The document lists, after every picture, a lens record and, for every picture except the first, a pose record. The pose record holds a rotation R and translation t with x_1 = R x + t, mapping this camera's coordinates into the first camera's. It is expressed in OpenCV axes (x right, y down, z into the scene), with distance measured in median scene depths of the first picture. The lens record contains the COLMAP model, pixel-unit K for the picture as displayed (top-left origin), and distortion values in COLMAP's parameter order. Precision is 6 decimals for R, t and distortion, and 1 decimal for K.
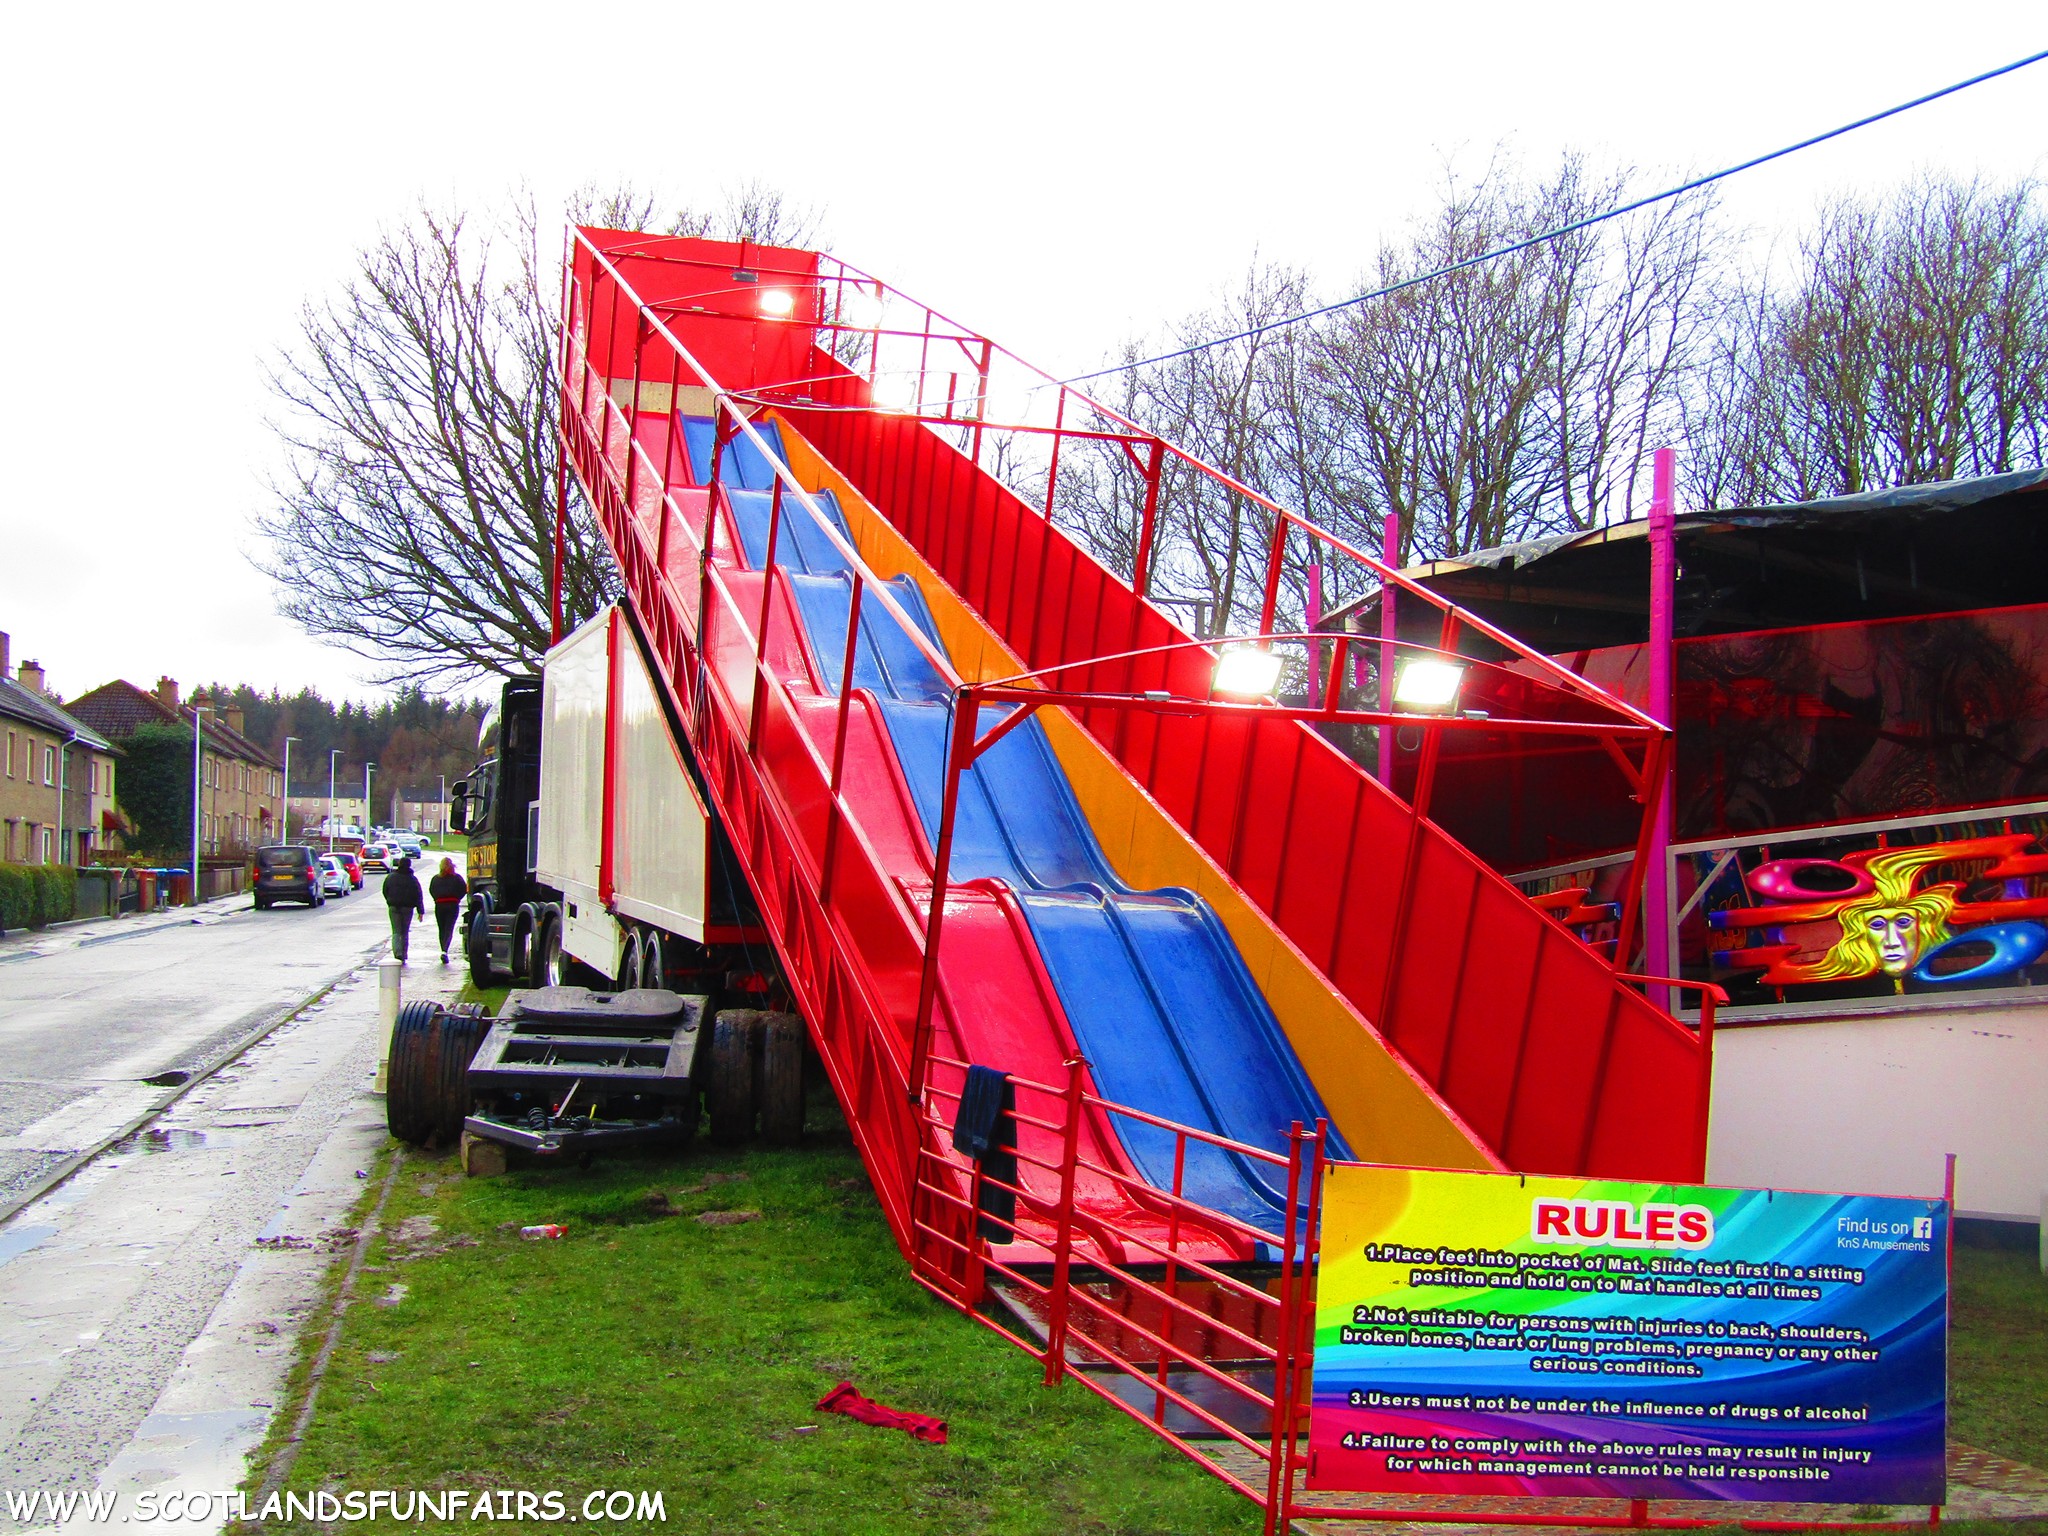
lens RADIAL K [[2565.4, 0, 1024.0], [0, 2565.4, 768.0], [0, 0, 1]] dist [0.005447, 0.048710]
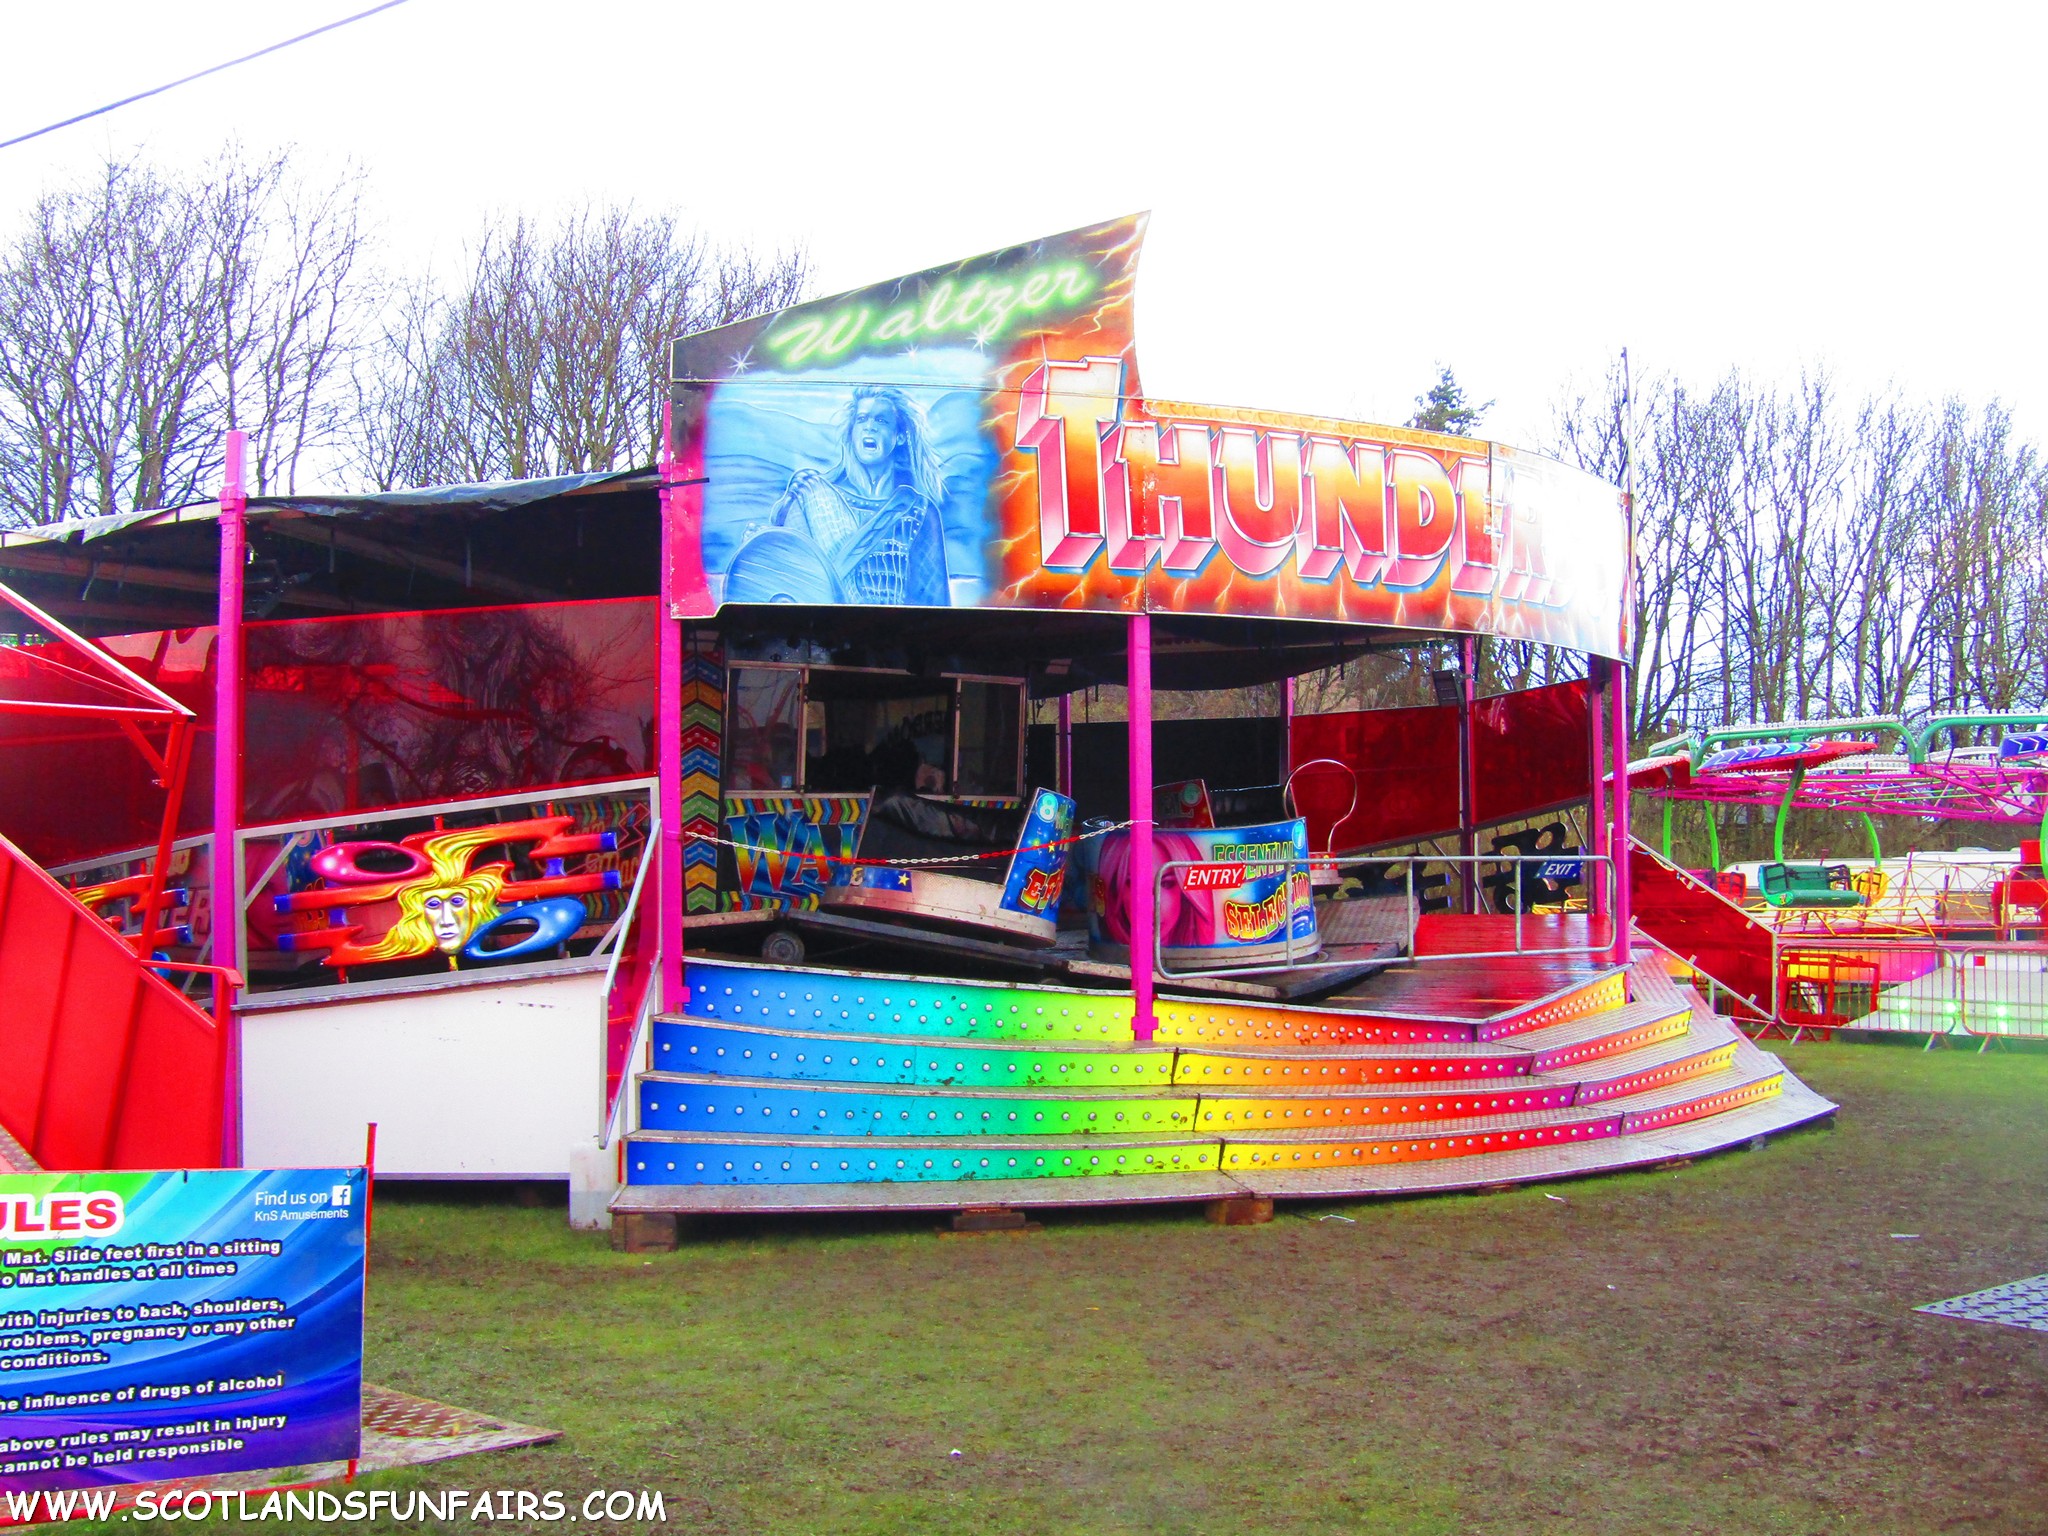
lens RADIAL K [[2565.4, 0, 1024.0], [0, 2565.4, 768.0], [0, 0, 1]] dist [0.005447, 0.048710]
pose [[0.878400, 0.001067, 0.477925, 0.096103], [-0.004231, 0.999976, 0.005544, -0.001500], [-0.477907, -0.006892, 0.878383, -0.046986]]
